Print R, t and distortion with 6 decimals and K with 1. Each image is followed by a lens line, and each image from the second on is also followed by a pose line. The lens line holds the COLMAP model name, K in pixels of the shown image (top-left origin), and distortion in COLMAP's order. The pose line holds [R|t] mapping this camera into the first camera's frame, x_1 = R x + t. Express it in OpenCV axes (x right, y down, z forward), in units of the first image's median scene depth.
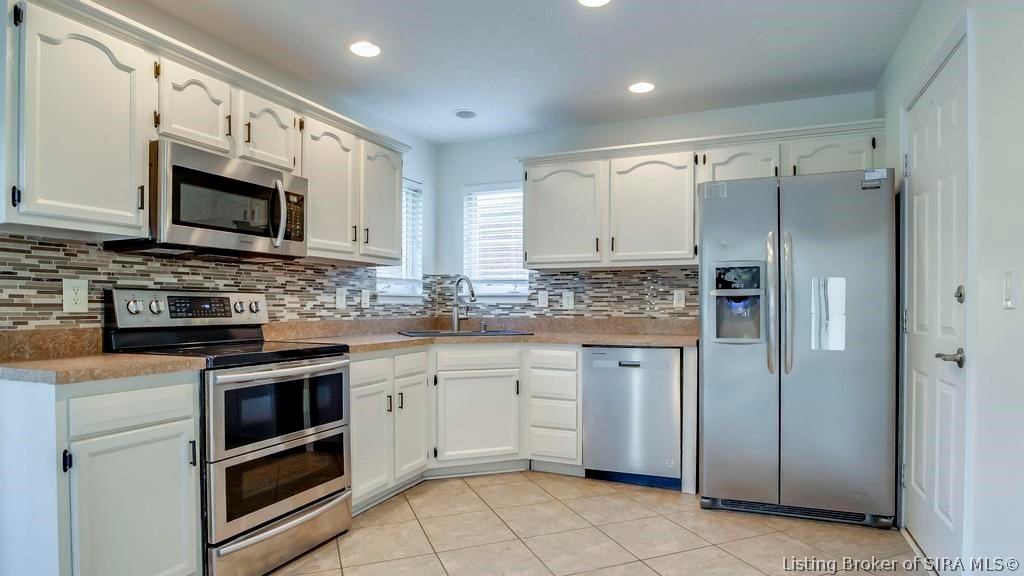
lens RADIAL K [[542.6, 0, 524.5], [0, 542.6, 311.9], [0, 0, 1]] dist [-0.053470, 0.018835]
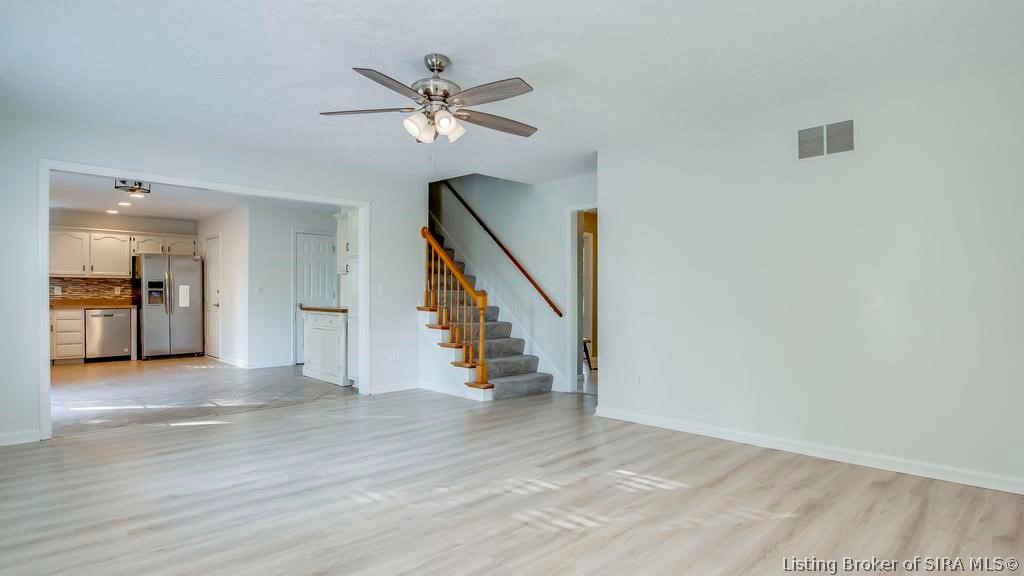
lens RADIAL K [[542.6, 0, 510.2], [0, 542.6, 296.8], [0, 0, 1]] dist [-0.053470, 0.018835]
pose [[0.389025, -0.002137, 0.921225, -1.542790], [0.006893, 0.999976, -0.000591, 0.021073], [-0.921201, 0.006580, 0.389030, -1.974766]]
